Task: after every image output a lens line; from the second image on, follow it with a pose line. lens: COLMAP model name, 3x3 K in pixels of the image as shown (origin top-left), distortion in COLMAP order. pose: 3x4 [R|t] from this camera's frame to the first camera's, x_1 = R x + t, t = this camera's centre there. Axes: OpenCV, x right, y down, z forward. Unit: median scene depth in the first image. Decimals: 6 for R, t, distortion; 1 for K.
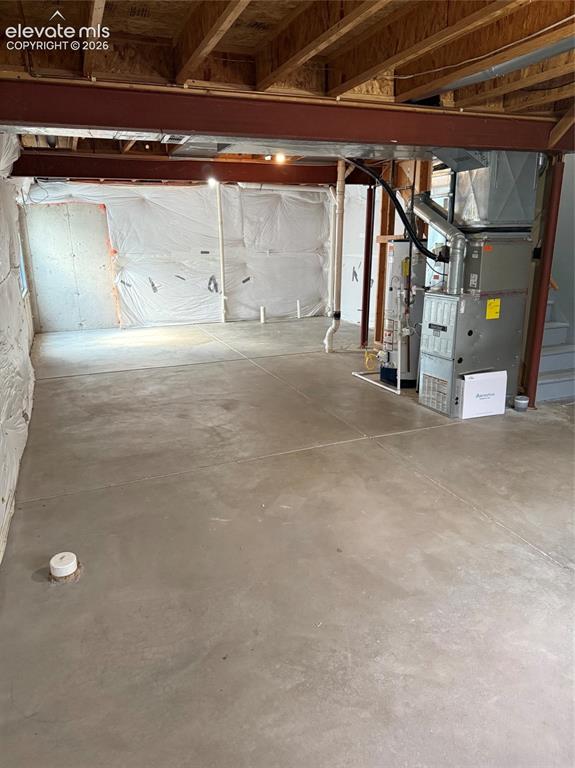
lens RADIAL K [[549.7, 0, 282.7], [0, 549.7, 386.3], [0, 0, 1]] dist [0.068319, -0.087829]
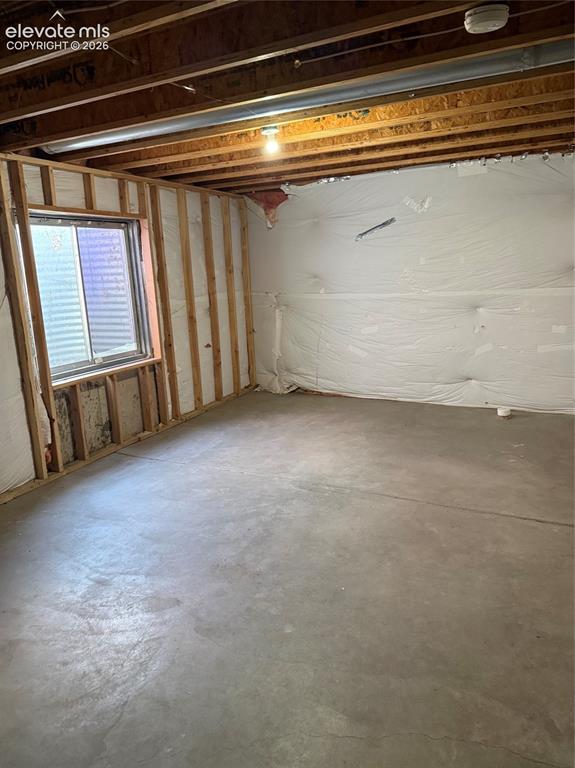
lens RADIAL K [[549.7, 0, 282.7], [0, 549.7, 386.3], [0, 0, 1]] dist [0.068319, -0.087829]
pose [[-0.755277, 0.182240, -0.629559, 1.179851], [-0.135440, 0.896432, 0.421979, -0.408859], [0.641258, 0.403979, -0.652372, 1.399963]]
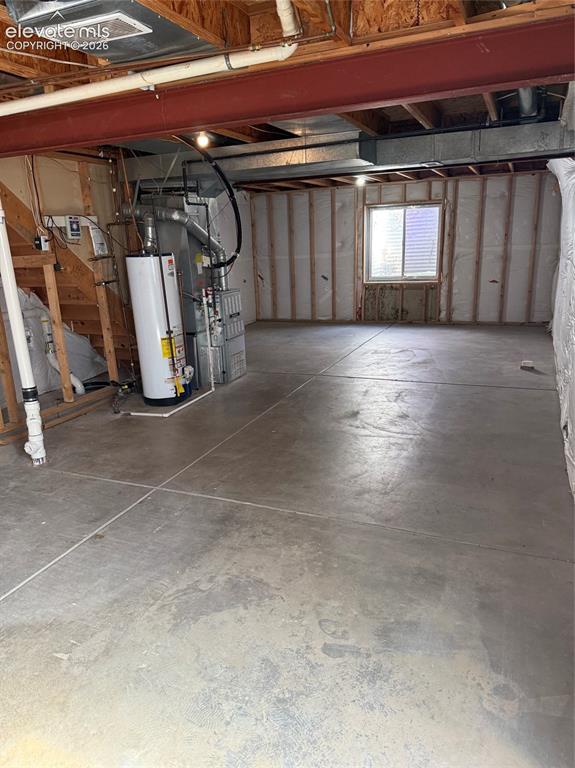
lens RADIAL K [[549.7, 0, 282.7], [0, 549.7, 386.3], [0, 0, 1]] dist [0.068319, -0.087829]
pose [[-0.707056, -0.145794, 0.691966, -1.043698], [0.244218, 0.867969, 0.432421, -0.703706], [-0.663649, 0.474736, -0.578097, 2.492810]]
